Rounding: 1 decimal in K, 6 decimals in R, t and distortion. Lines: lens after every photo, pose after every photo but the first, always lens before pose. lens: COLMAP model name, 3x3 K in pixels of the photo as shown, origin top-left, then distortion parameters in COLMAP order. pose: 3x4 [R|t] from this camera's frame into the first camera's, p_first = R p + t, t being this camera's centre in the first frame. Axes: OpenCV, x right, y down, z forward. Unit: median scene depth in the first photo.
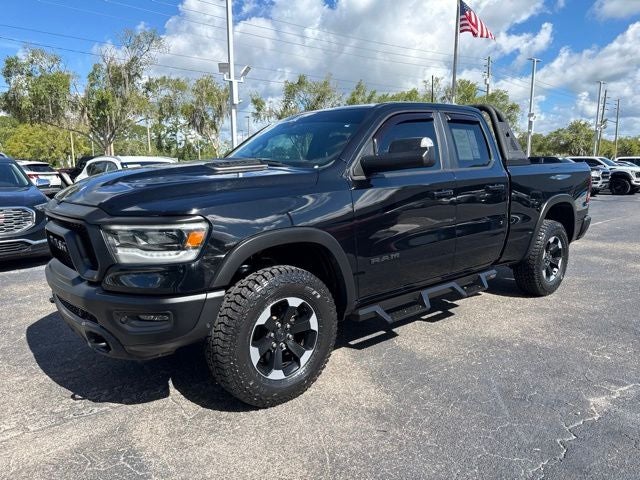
lens RADIAL K [[455.0, 0, 320.0], [0, 455.0, 240.0], [0, 0, 1]] dist [0.072541, -0.103274]
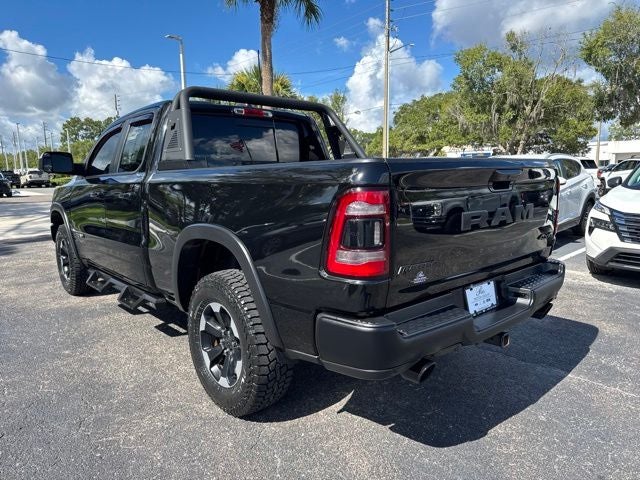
lens RADIAL K [[455.0, 0, 320.0], [0, 455.0, 240.0], [0, 0, 1]] dist [0.072541, -0.103274]
pose [[0.011655, 0.154748, -0.987885, 1.362333], [-0.144260, 0.977877, 0.151479, -0.234963], [0.989471, 0.140746, 0.033721, 1.457305]]
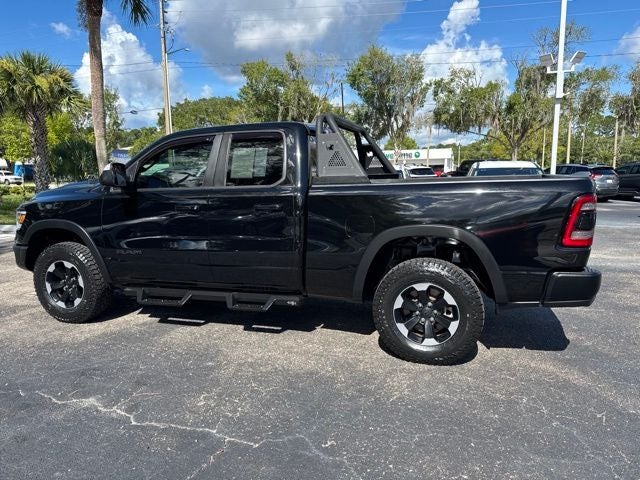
lens RADIAL K [[455.0, 0, 320.0], [0, 455.0, 240.0], [0, 0, 1]] dist [0.072541, -0.103274]
pose [[0.521189, 0.127043, -0.843932, 1.347180], [-0.124529, 0.989595, 0.072064, -0.139256], [0.844307, 0.067535, 0.531587, 0.645767]]
